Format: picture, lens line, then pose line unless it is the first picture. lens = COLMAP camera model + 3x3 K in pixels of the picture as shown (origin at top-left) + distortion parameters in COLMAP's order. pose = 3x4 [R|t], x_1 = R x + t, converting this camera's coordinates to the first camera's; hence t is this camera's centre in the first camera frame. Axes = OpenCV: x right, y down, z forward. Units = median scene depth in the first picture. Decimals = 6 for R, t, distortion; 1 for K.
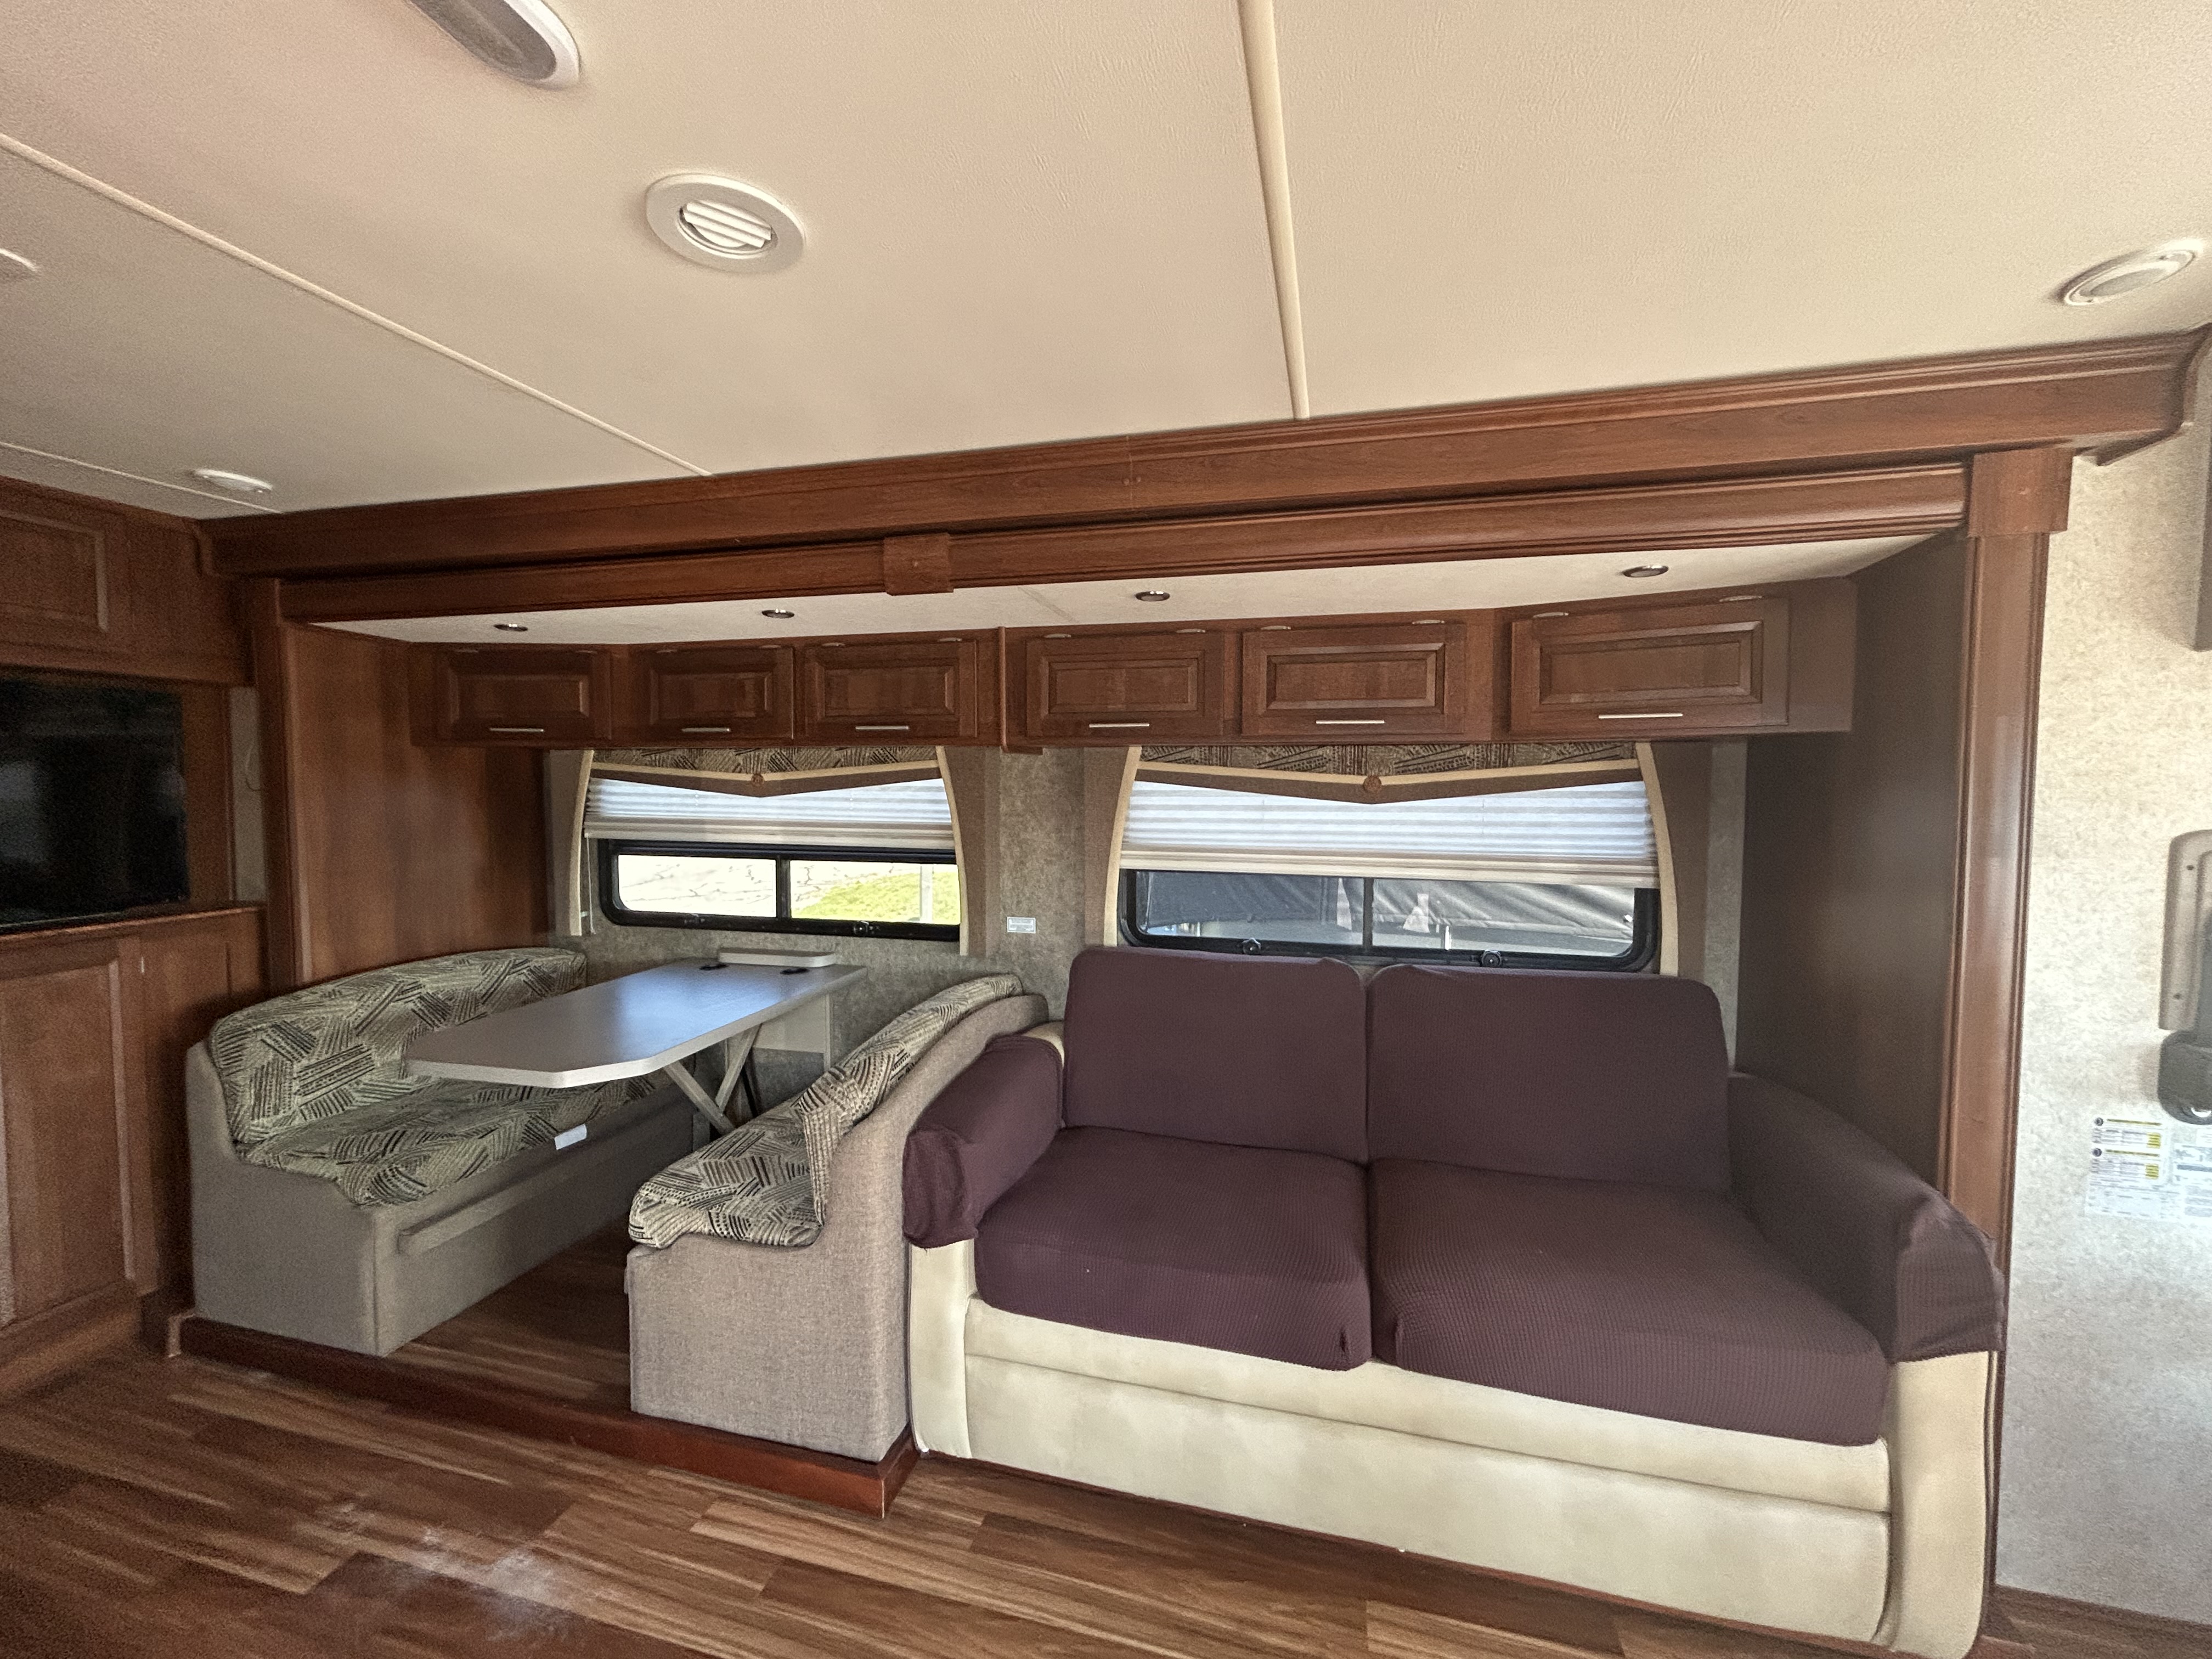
lens RADIAL K [[895.8, 0, 1103.8], [0, 895.8, 829.9], [0, 0, 1]] dist [-0.003886, 0.001060]
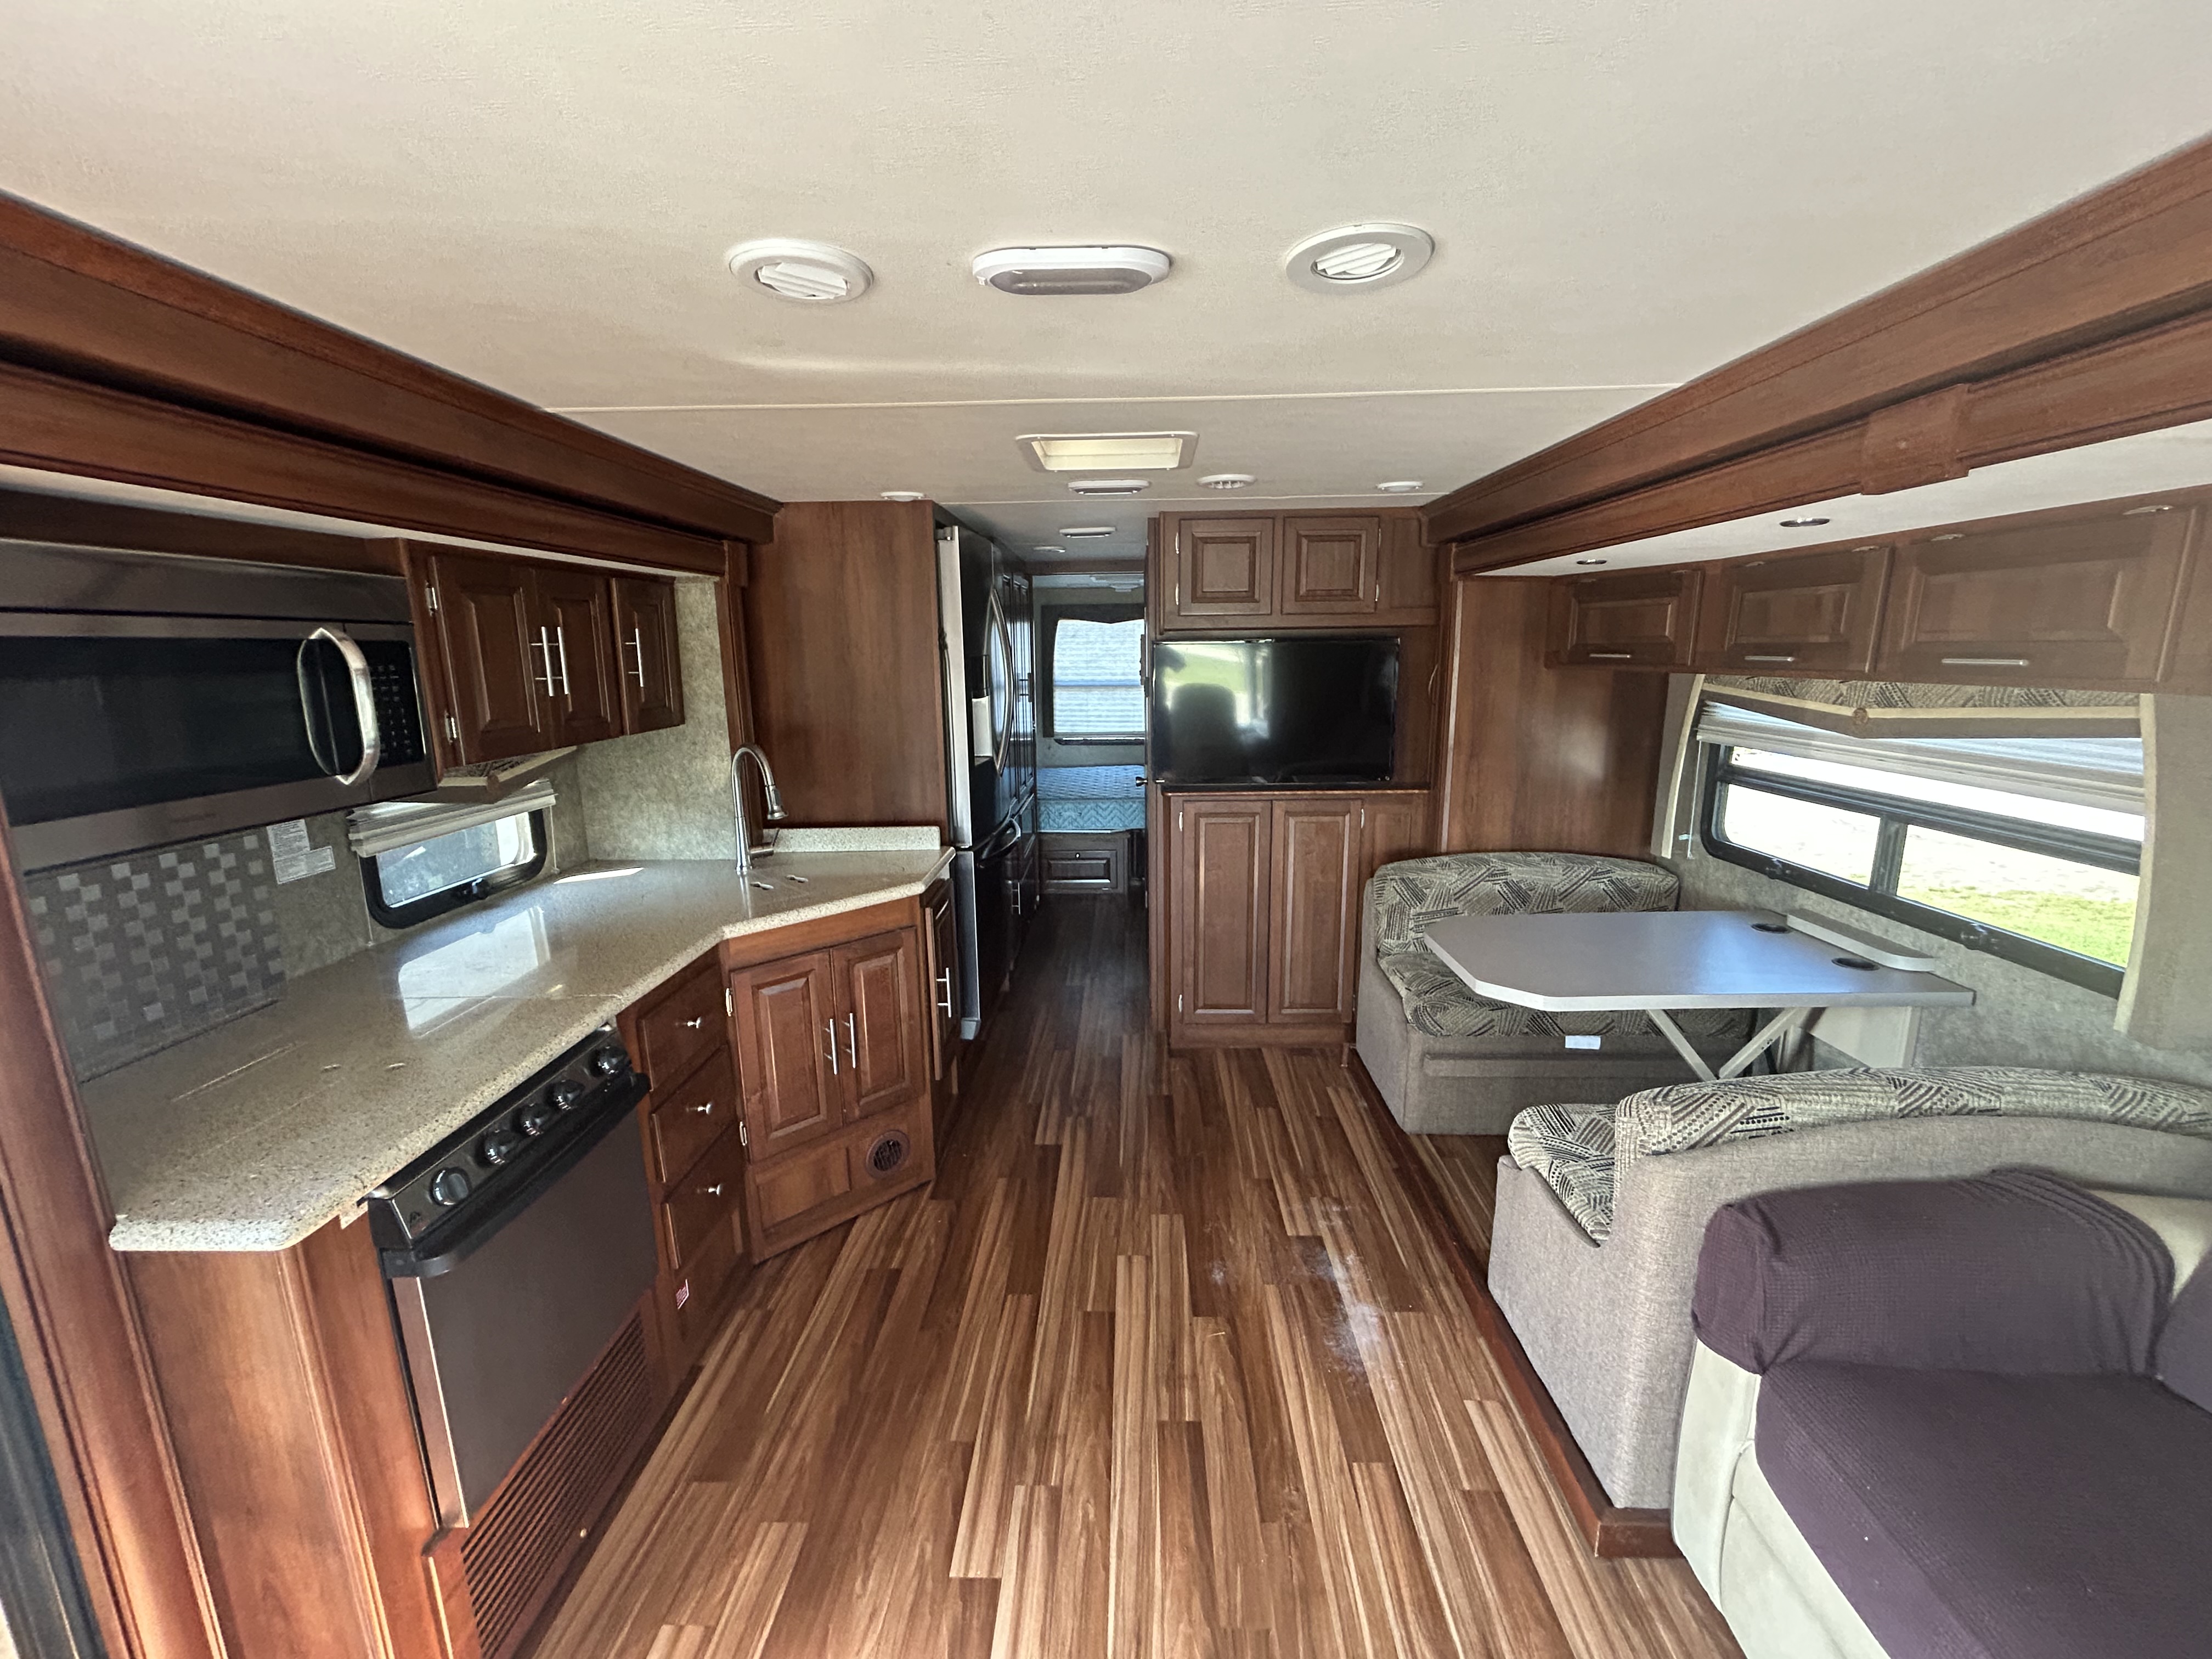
lens RADIAL K [[895.8, 0, 1104.7], [0, 895.8, 826.1], [0, 0, 1]] dist [-0.003886, 0.001060]
pose [[0.217094, 0.183742, -0.958702, 0.307089], [-0.037624, 0.982970, 0.179874, -0.098726], [0.975425, -0.002979, 0.220310, 0.231724]]
